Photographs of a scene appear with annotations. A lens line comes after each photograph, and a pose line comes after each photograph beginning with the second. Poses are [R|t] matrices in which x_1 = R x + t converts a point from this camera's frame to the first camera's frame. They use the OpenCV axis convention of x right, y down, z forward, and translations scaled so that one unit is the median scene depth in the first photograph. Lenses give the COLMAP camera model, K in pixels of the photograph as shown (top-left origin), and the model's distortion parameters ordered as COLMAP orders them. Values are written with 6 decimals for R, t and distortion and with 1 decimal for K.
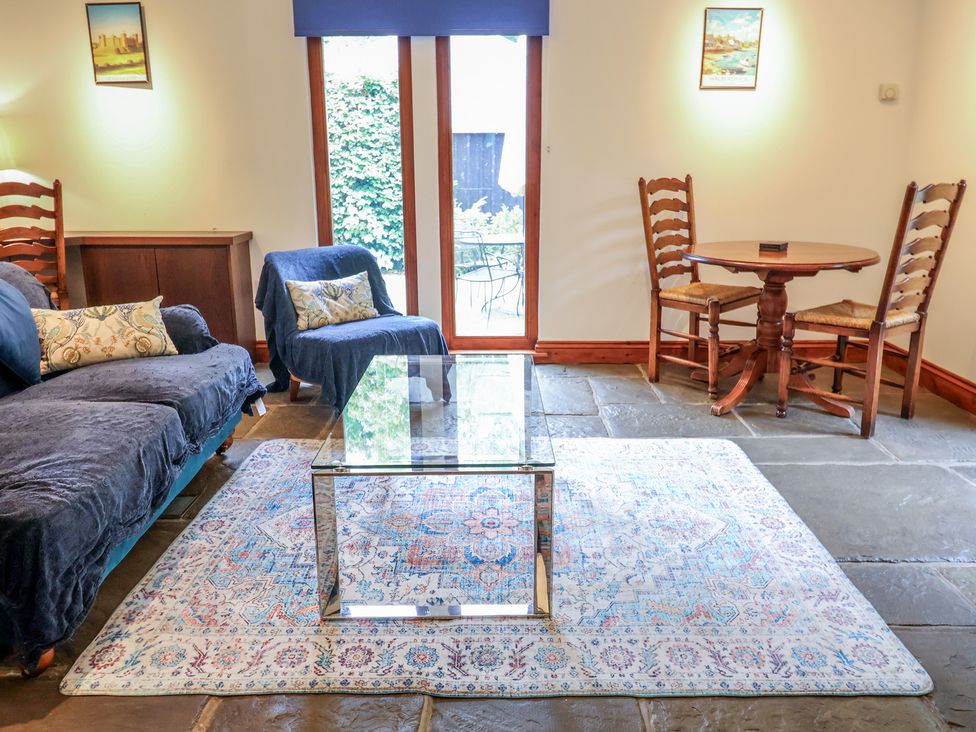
lens RADIAL K [[795.5, 0, 500.2], [0, 795.5, 361.9], [0, 0, 1]] dist [0.008923, -0.012550]
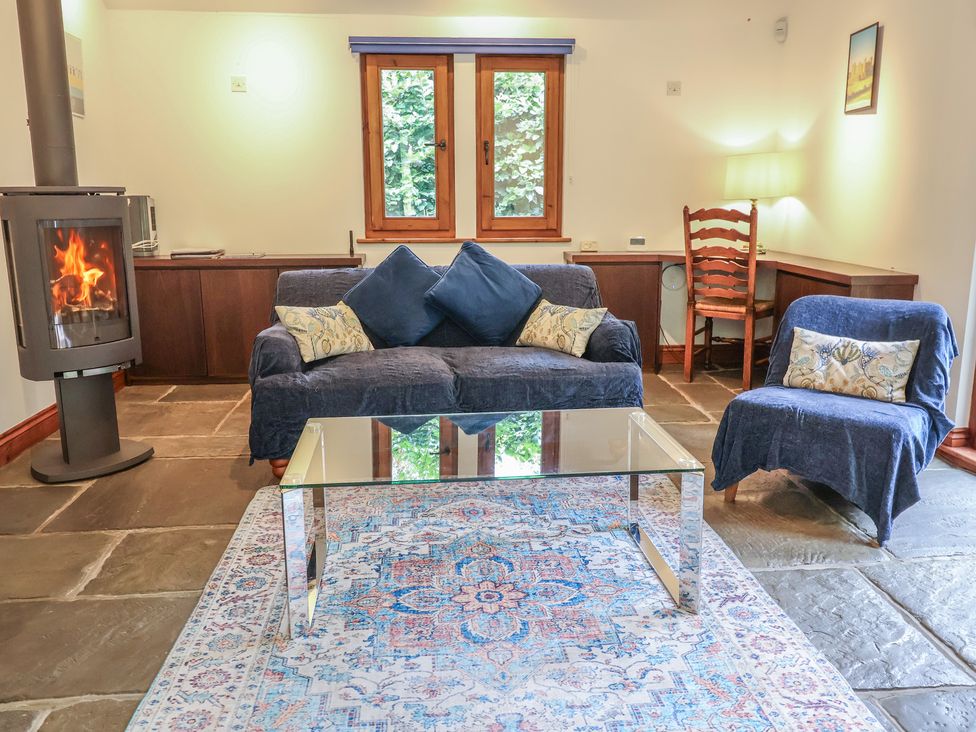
lens RADIAL K [[795.5, 0, 500.2], [0, 795.5, 361.9], [0, 0, 1]] dist [0.008923, -0.012550]
pose [[0.082500, 0.209351, -0.974354, 0.543512], [-0.245208, 0.951895, 0.183763, -0.143613], [0.965954, 0.223759, 0.129866, 0.575013]]
